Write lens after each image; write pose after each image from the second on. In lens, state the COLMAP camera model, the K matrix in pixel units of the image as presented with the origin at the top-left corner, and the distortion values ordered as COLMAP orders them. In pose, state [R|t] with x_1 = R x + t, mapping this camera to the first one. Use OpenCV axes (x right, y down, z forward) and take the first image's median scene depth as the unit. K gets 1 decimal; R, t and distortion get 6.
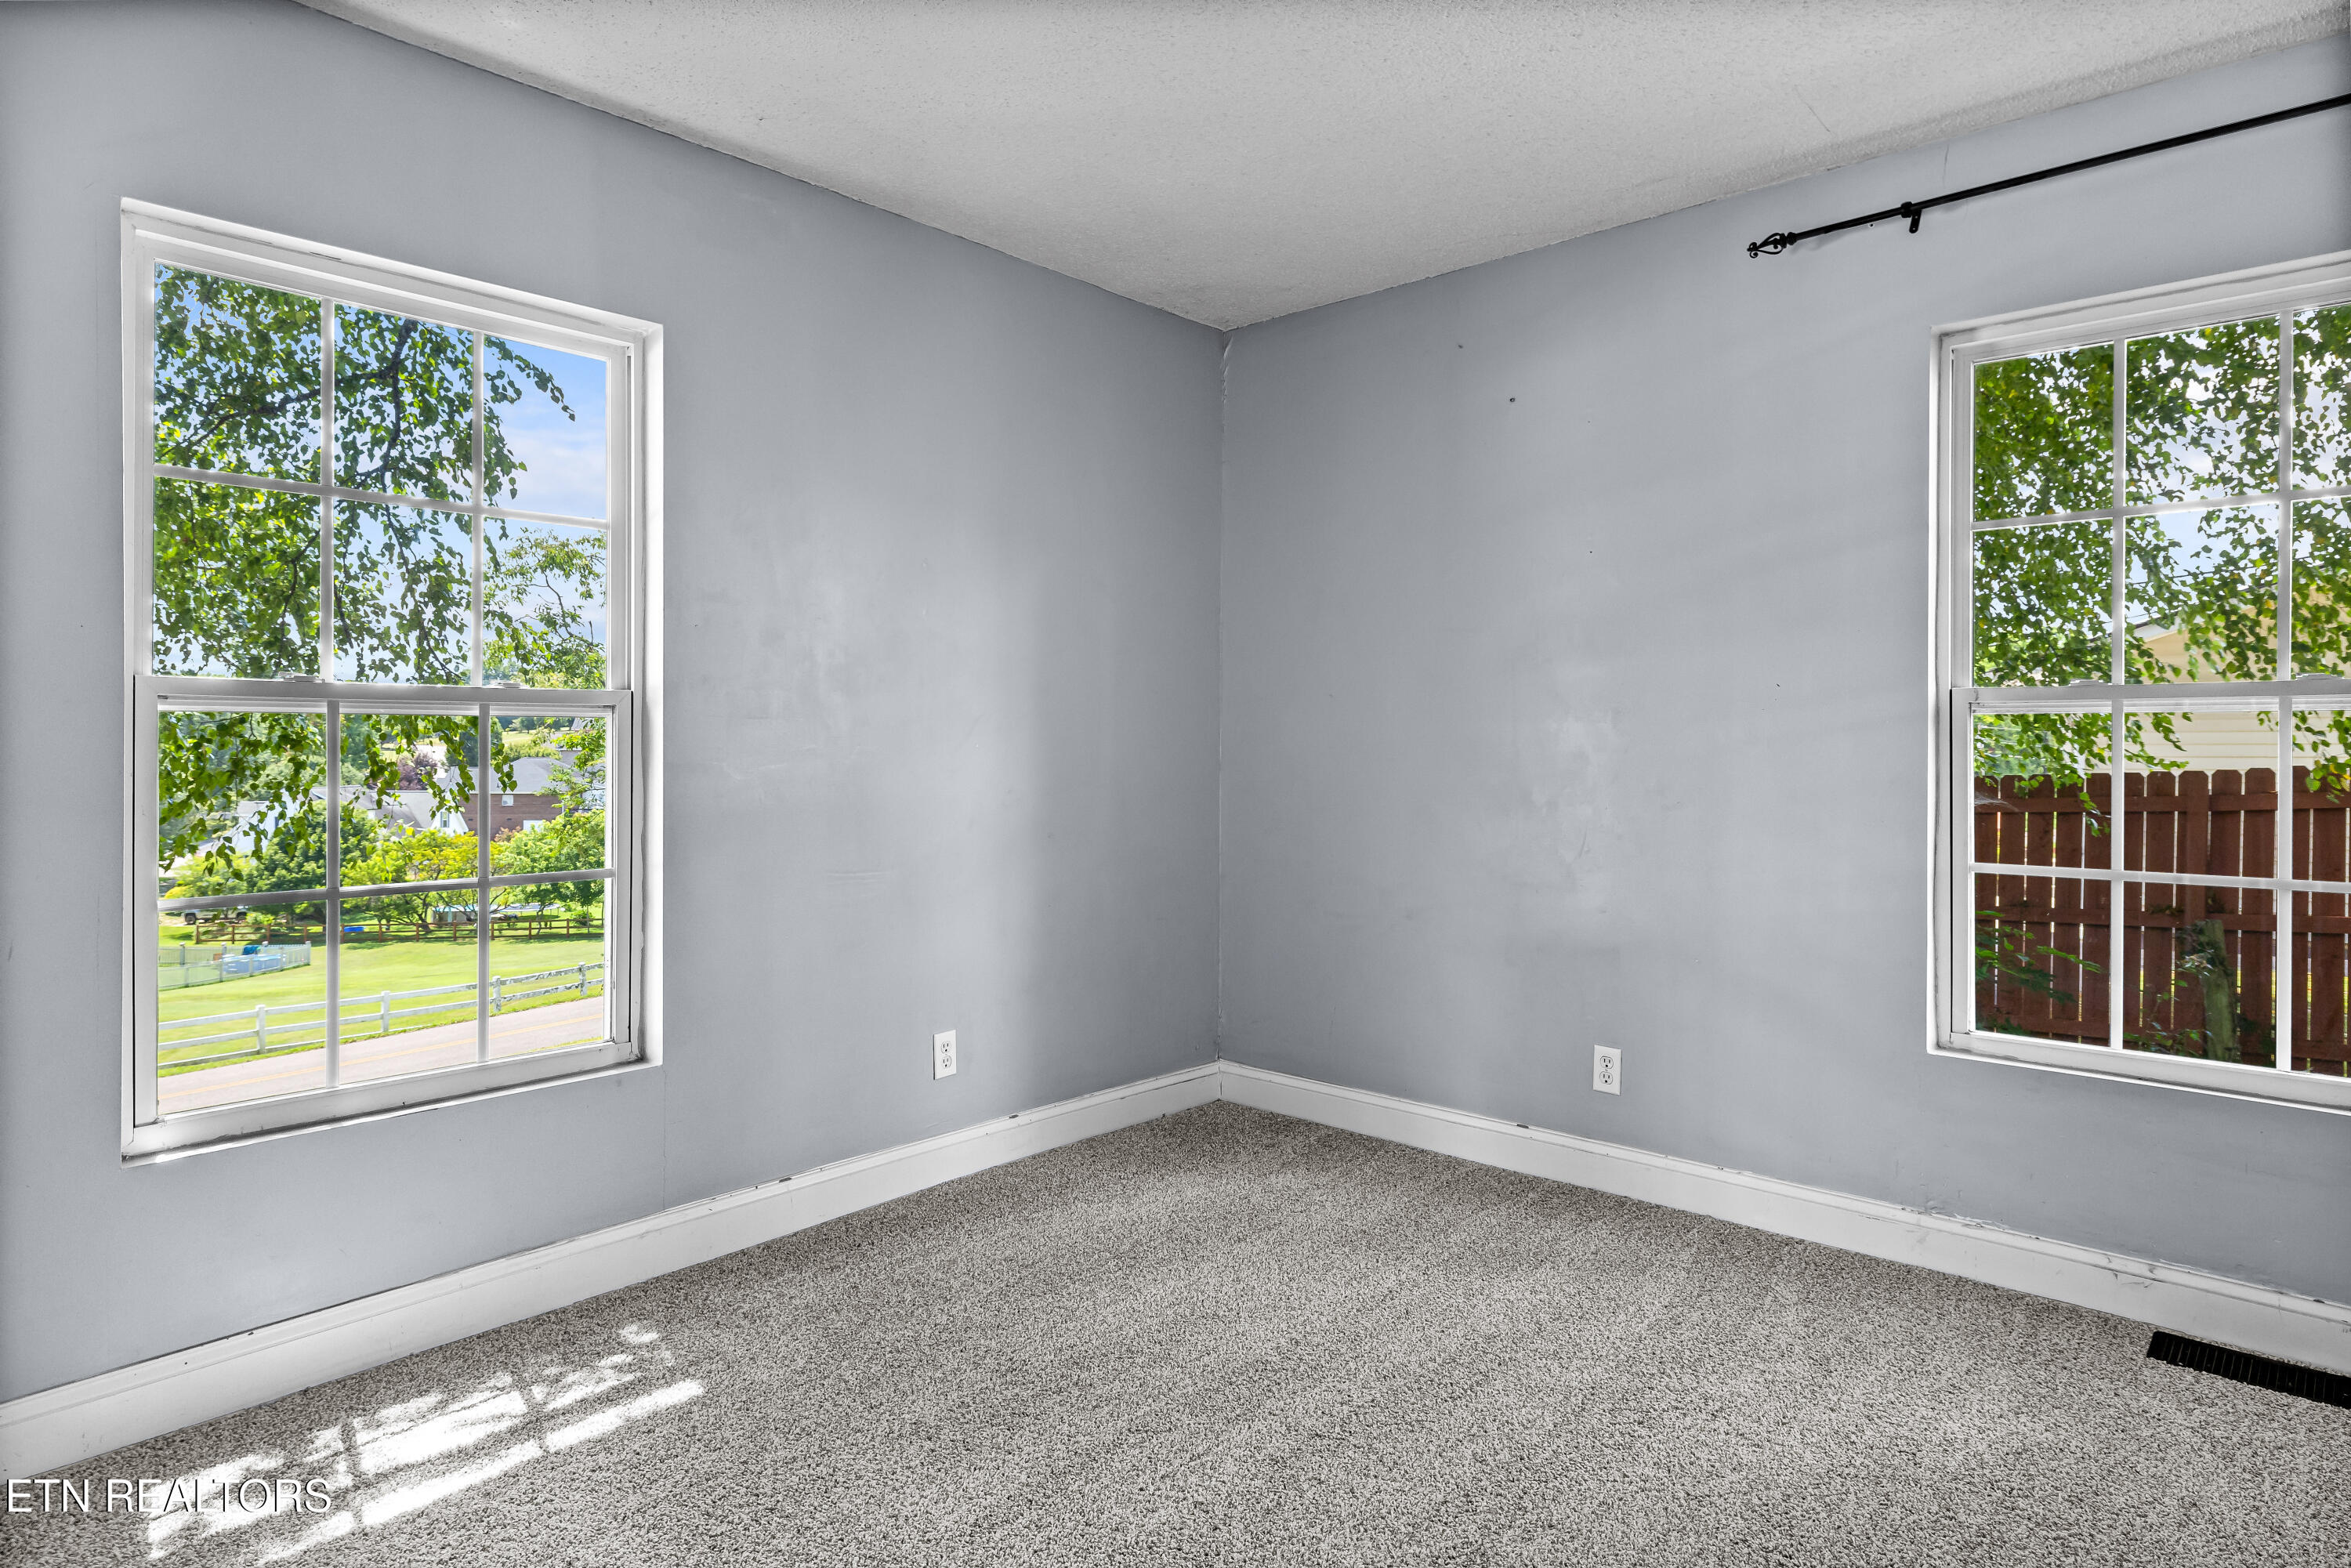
lens RADIAL K [[1309.3, 0, 1178.8], [0, 1309.3, 759.8], [0, 0, 1]] dist [-0.000142, -0.002774]
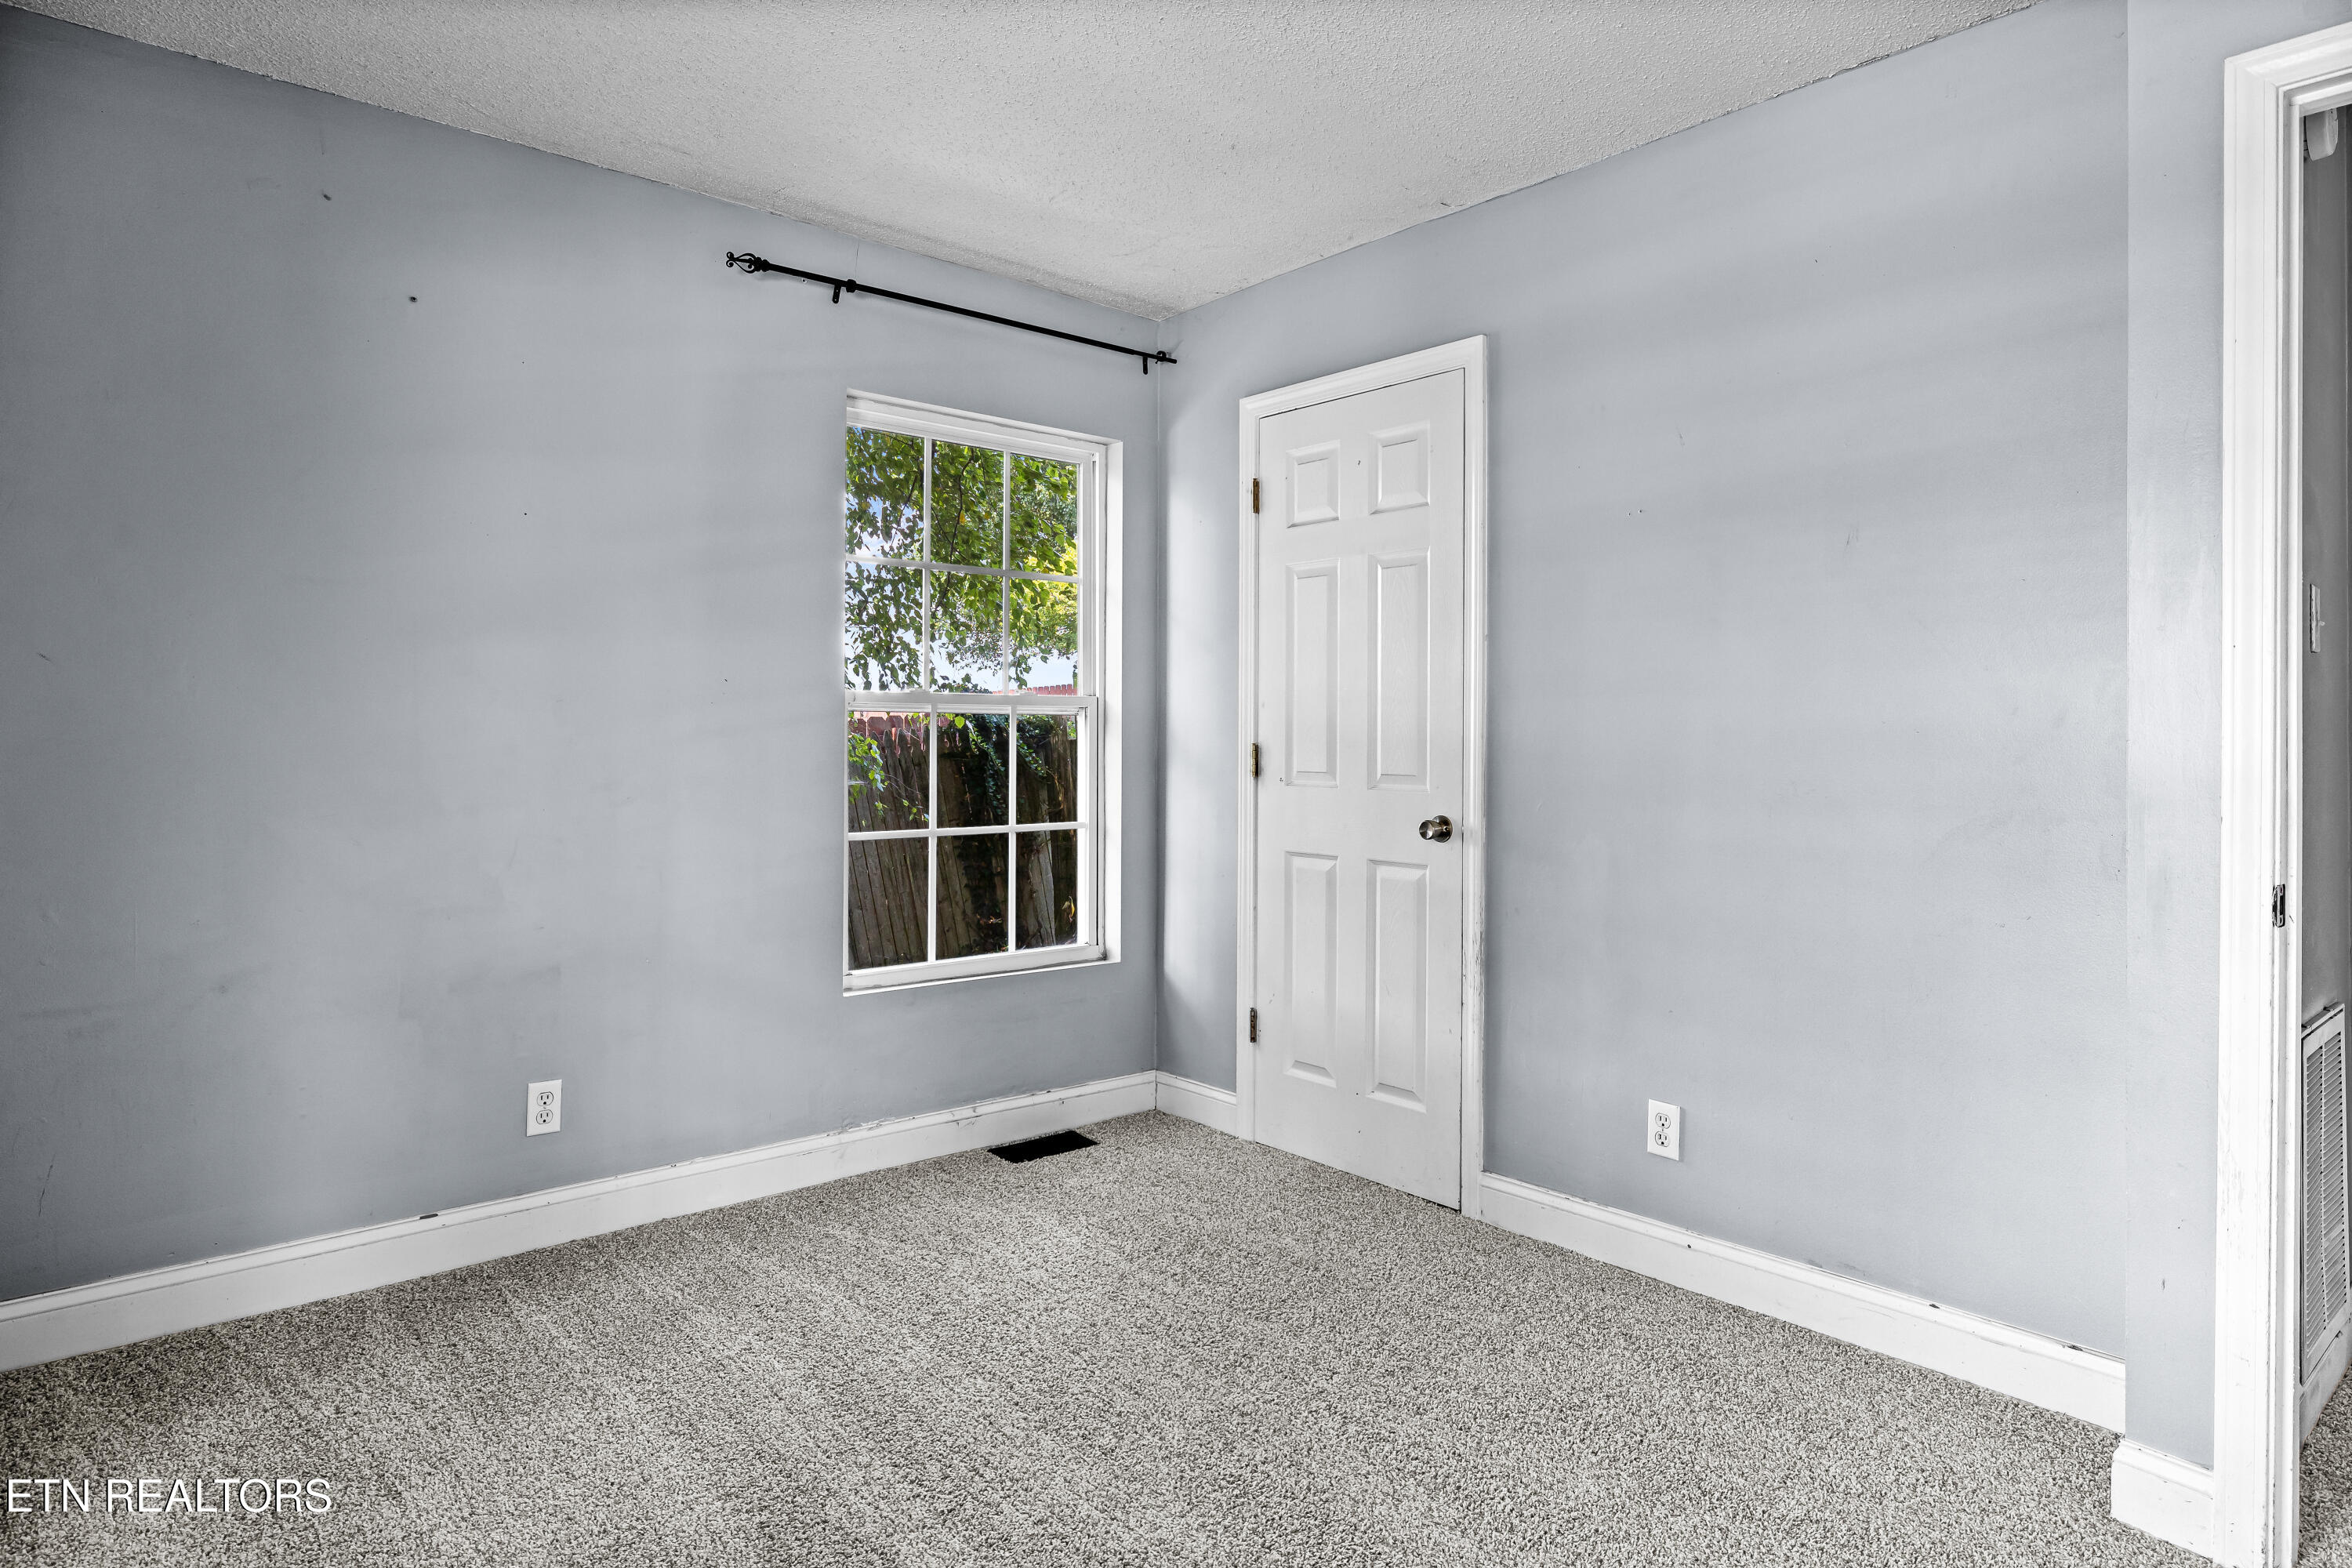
lens RADIAL K [[1309.9, 0, 1194.4], [0, 1309.9, 731.9], [0, 0, 1]] dist [-0.000142, -0.002774]
pose [[0.126280, 0.004144, 0.991986, -0.573938], [0.009976, 0.999935, -0.005447, -0.005866], [-0.991944, 0.010583, 0.126231, 0.536891]]
